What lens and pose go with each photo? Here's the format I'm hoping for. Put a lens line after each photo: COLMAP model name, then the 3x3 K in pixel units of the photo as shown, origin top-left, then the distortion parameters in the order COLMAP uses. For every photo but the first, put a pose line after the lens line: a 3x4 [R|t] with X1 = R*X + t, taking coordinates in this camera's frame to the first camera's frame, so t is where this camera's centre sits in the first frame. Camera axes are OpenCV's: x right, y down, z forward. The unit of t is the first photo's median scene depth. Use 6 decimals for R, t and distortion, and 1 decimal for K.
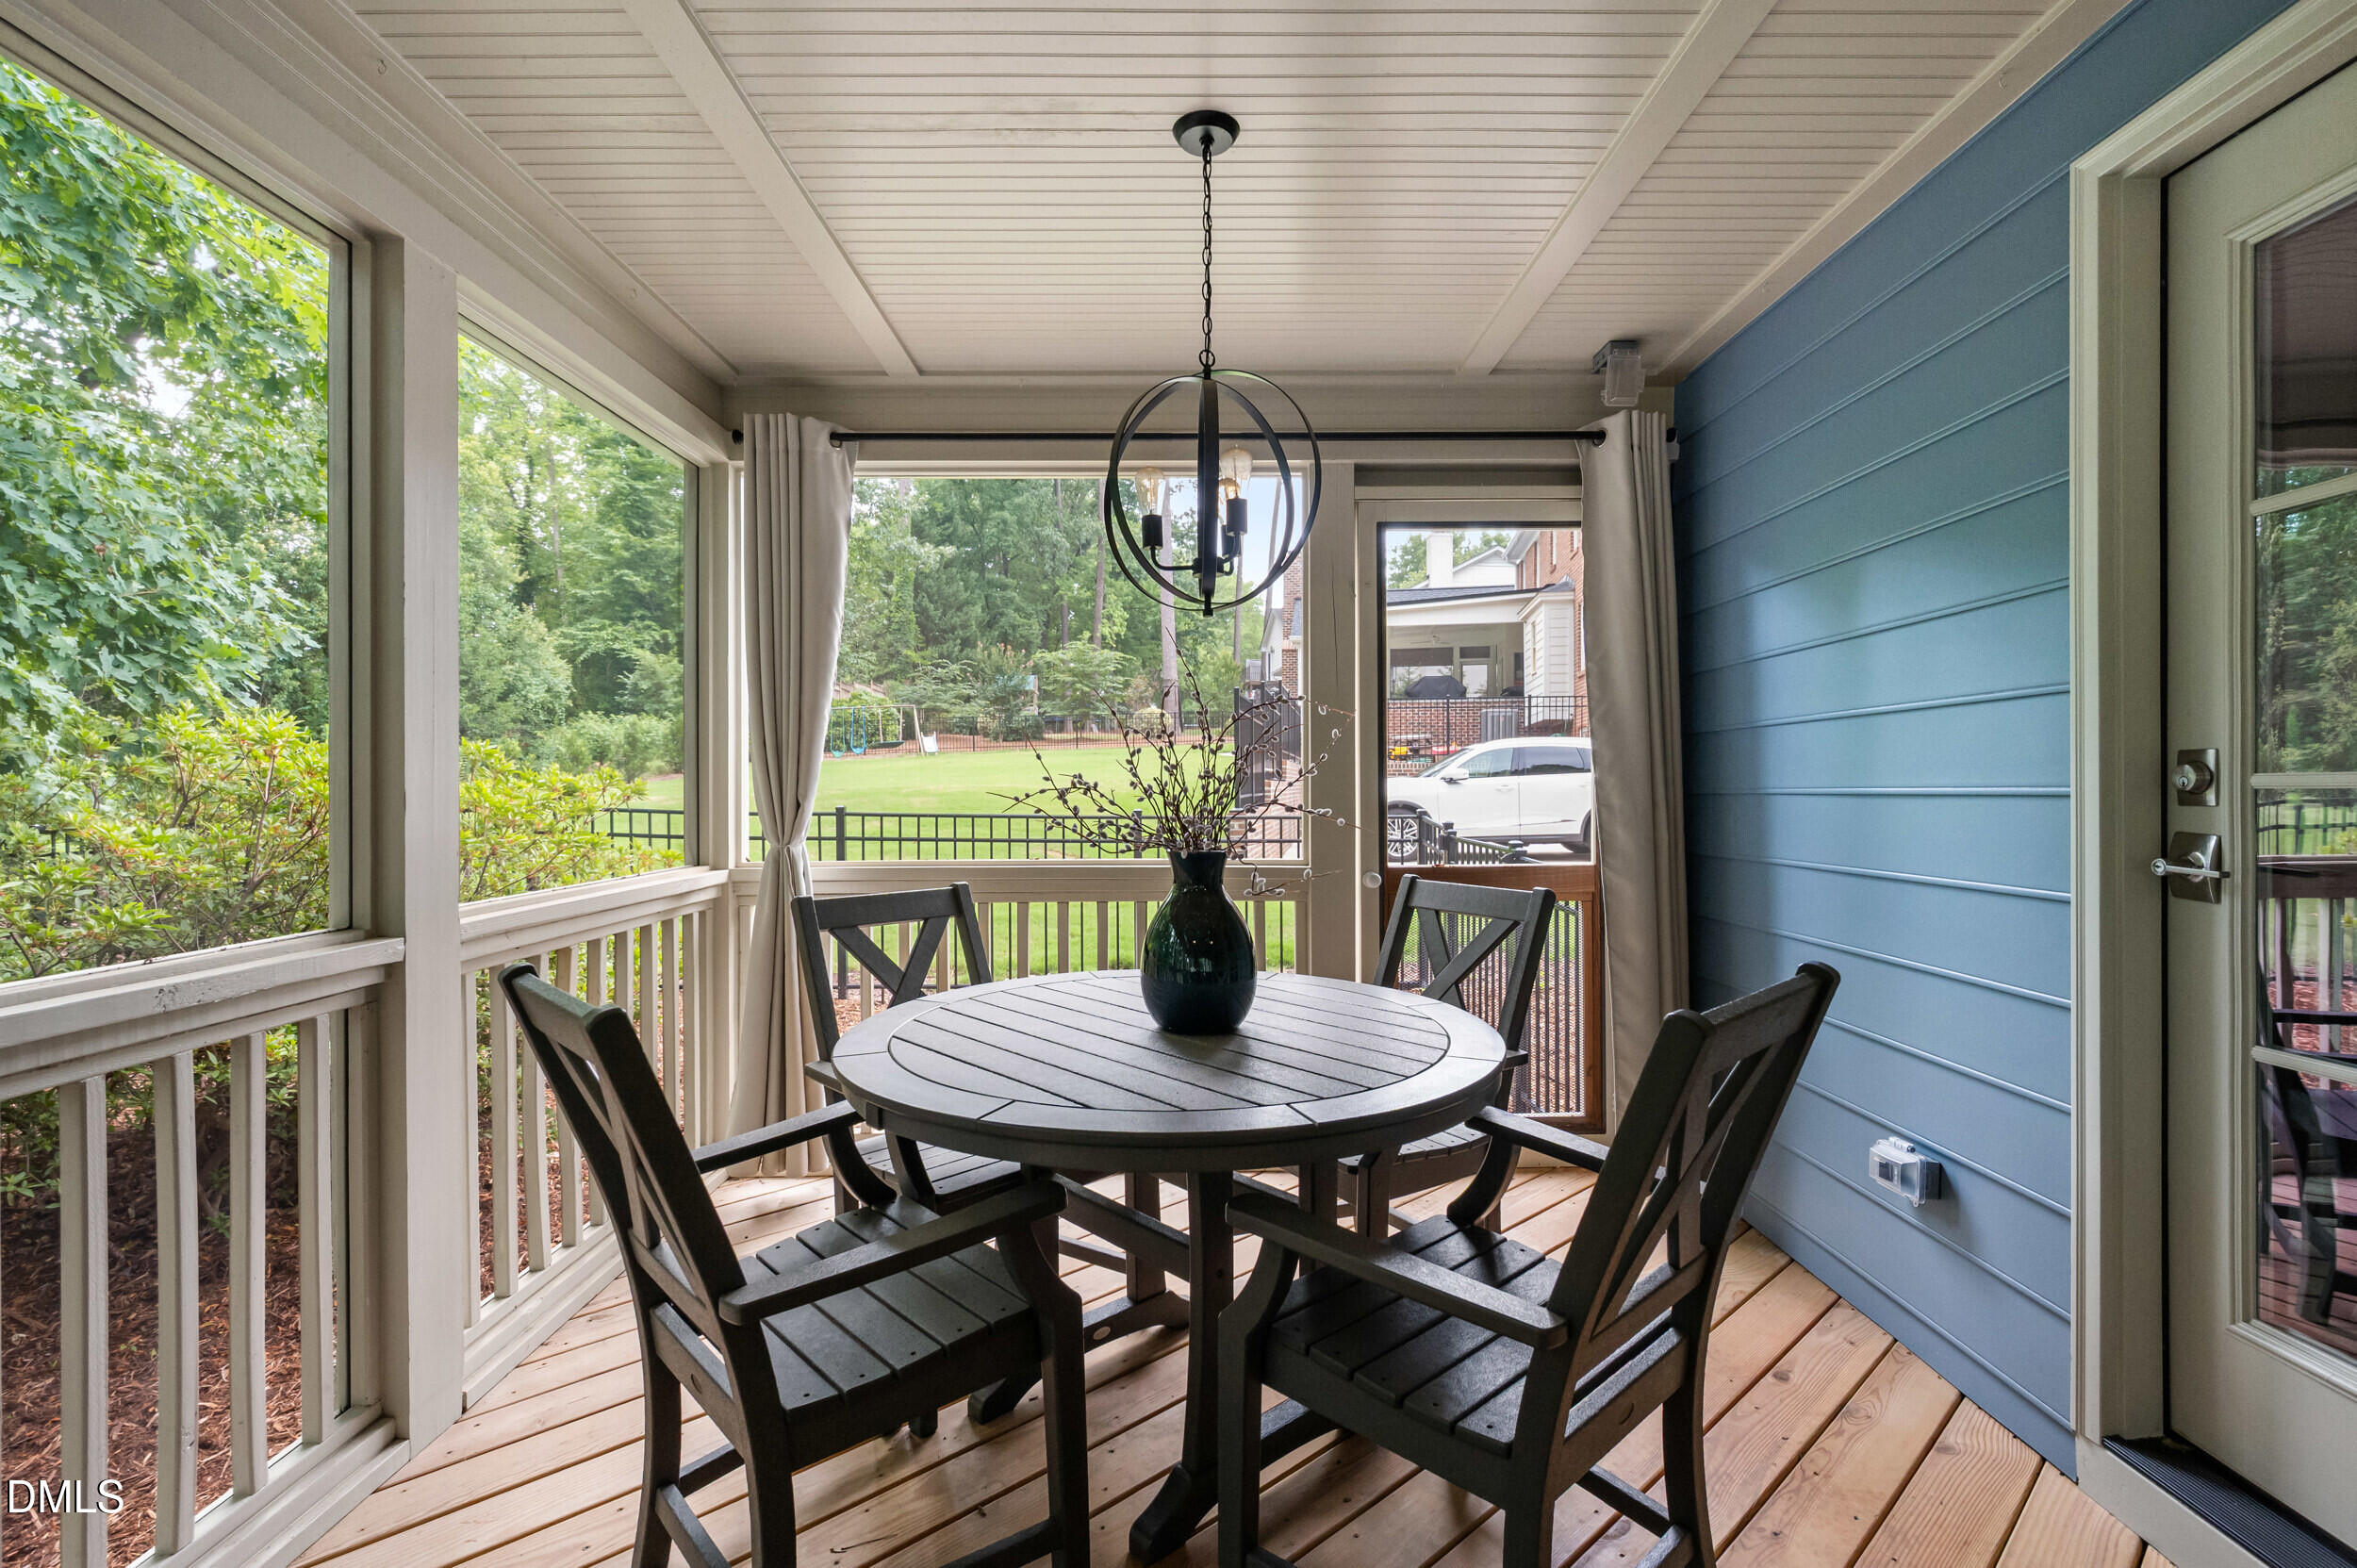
lens RADIAL K [[1071.1, 0, 1203.3], [0, 1071.1, 779.3], [0, 0, 1]] dist [0.002233, 0.000136]
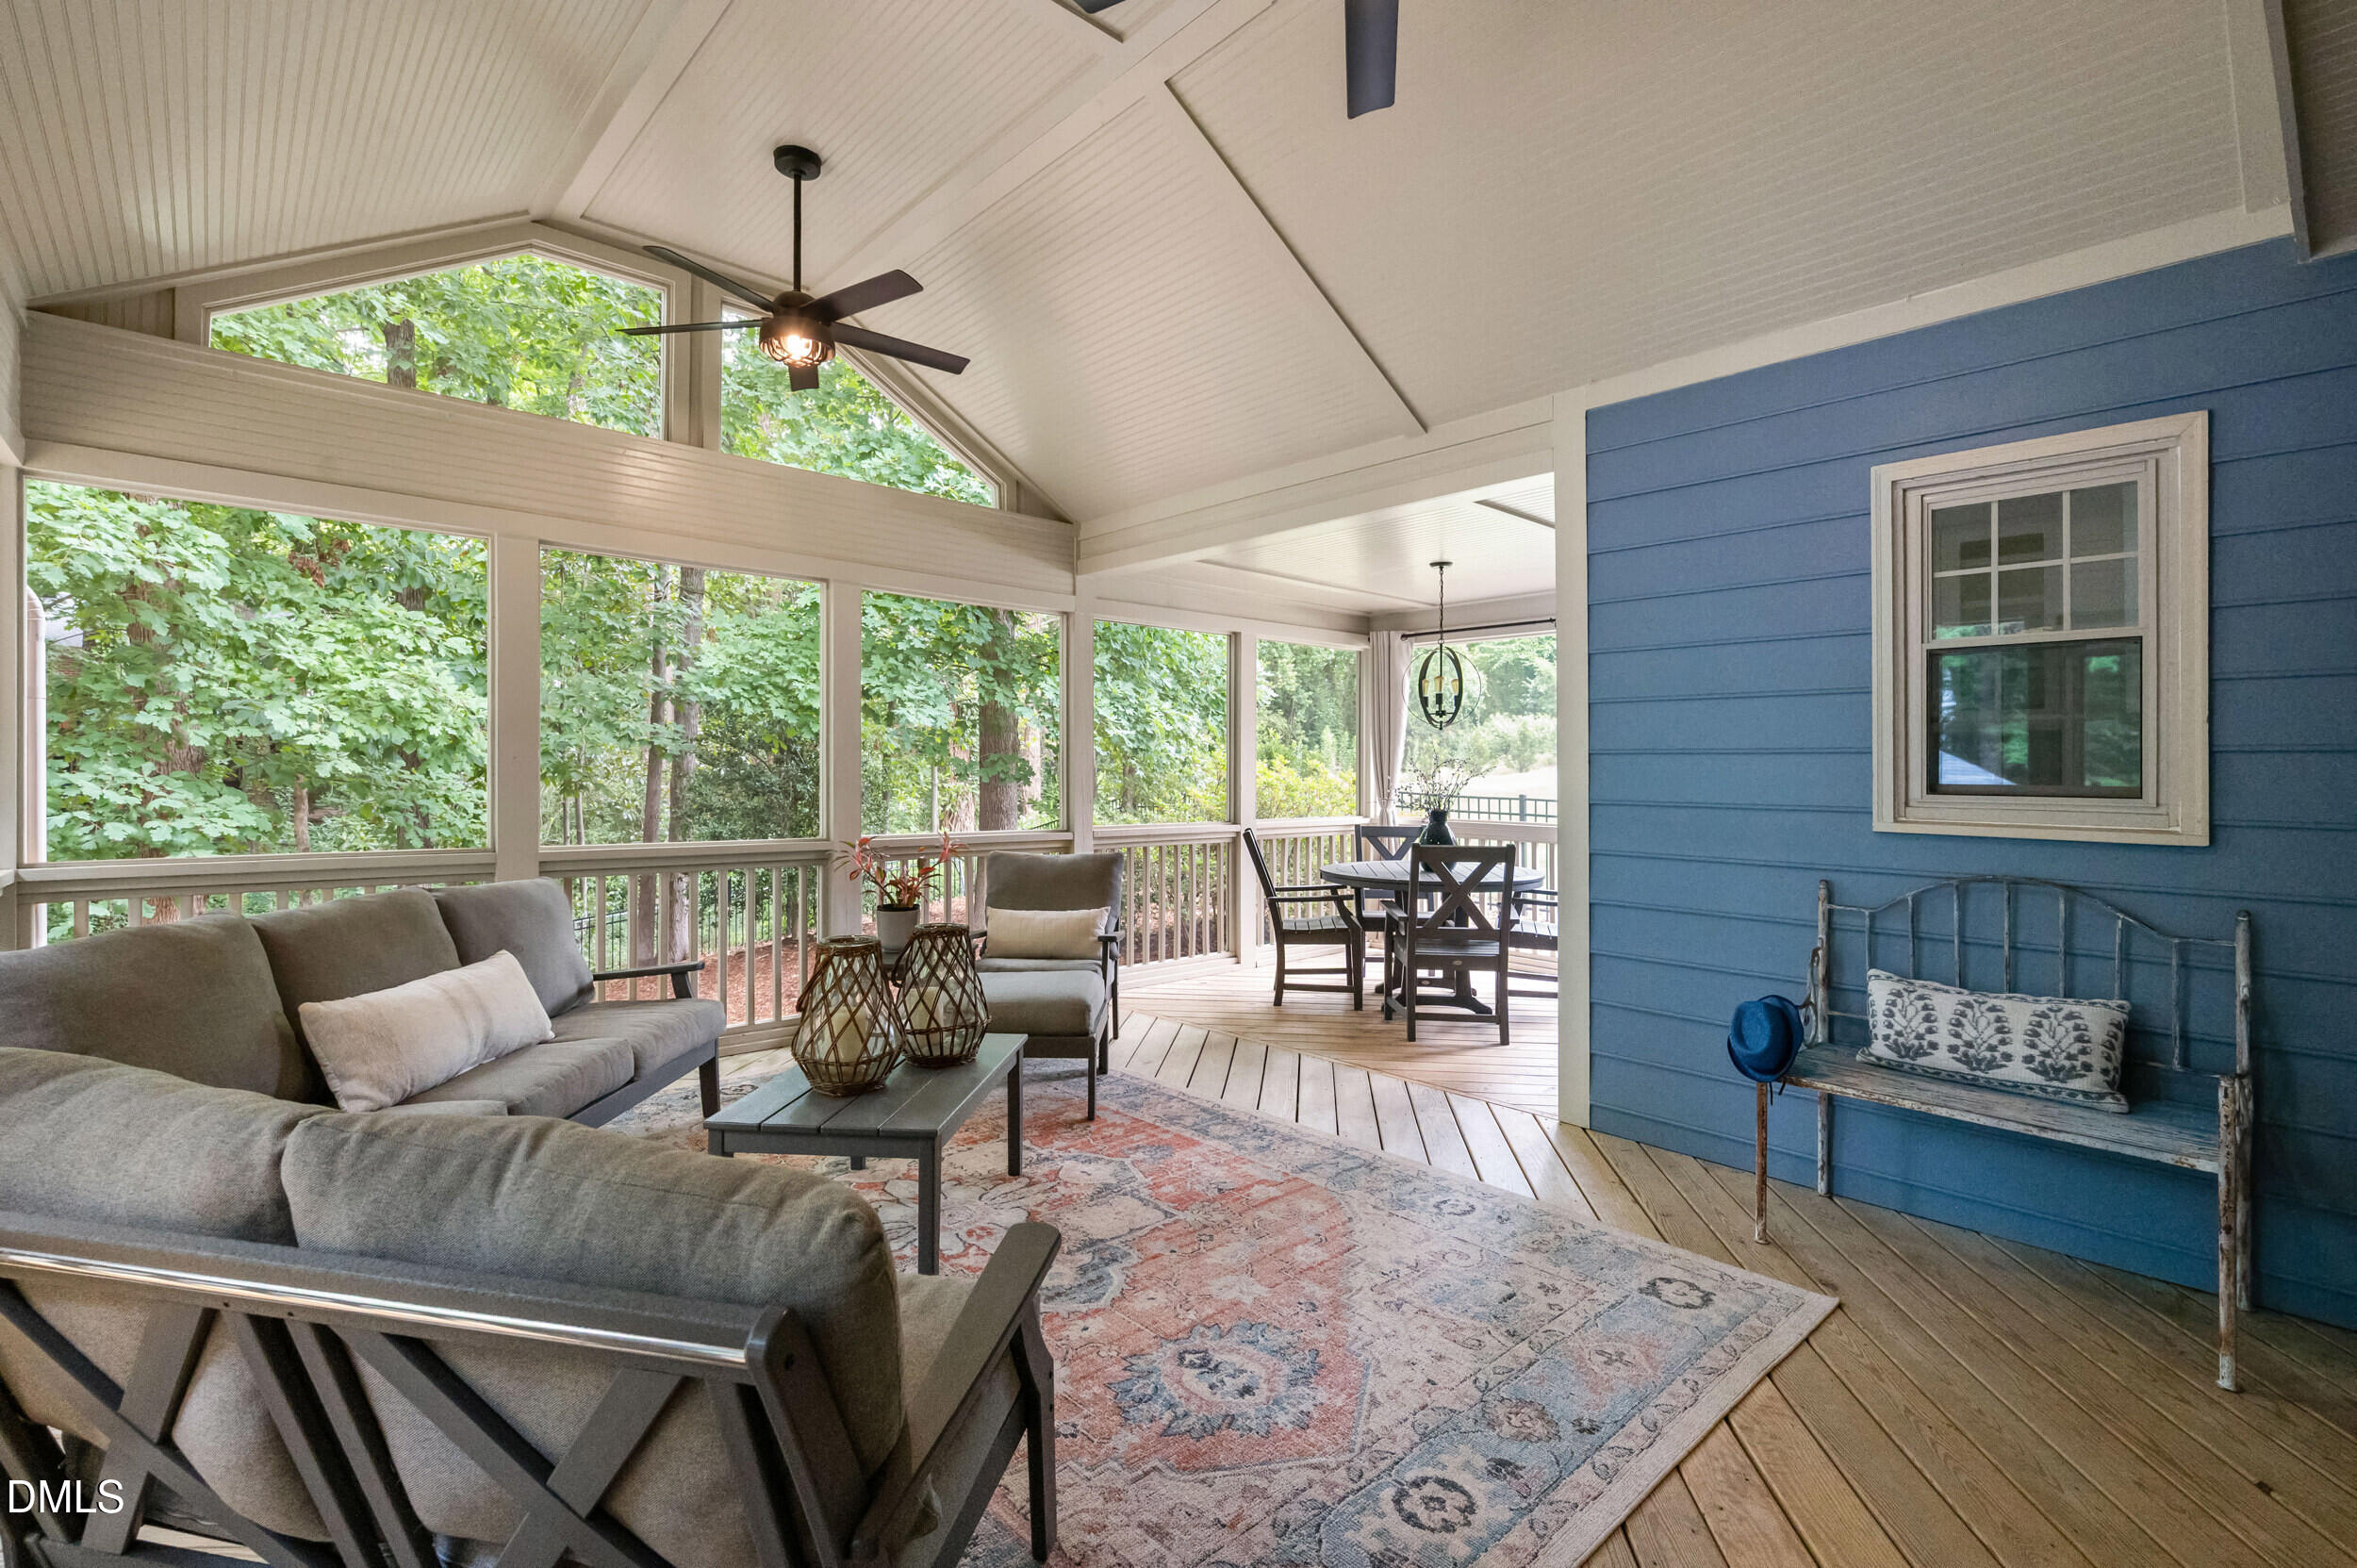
lens RADIAL K [[1071.1, 0, 1203.3], [0, 1071.1, 779.3], [0, 0, 1]] dist [0.002233, 0.000136]
pose [[0.683637, 0.024278, -0.729418, 0.614195], [-0.017005, 0.999705, 0.017336, -0.020193], [0.729624, 0.000553, 0.683848, -0.533229]]
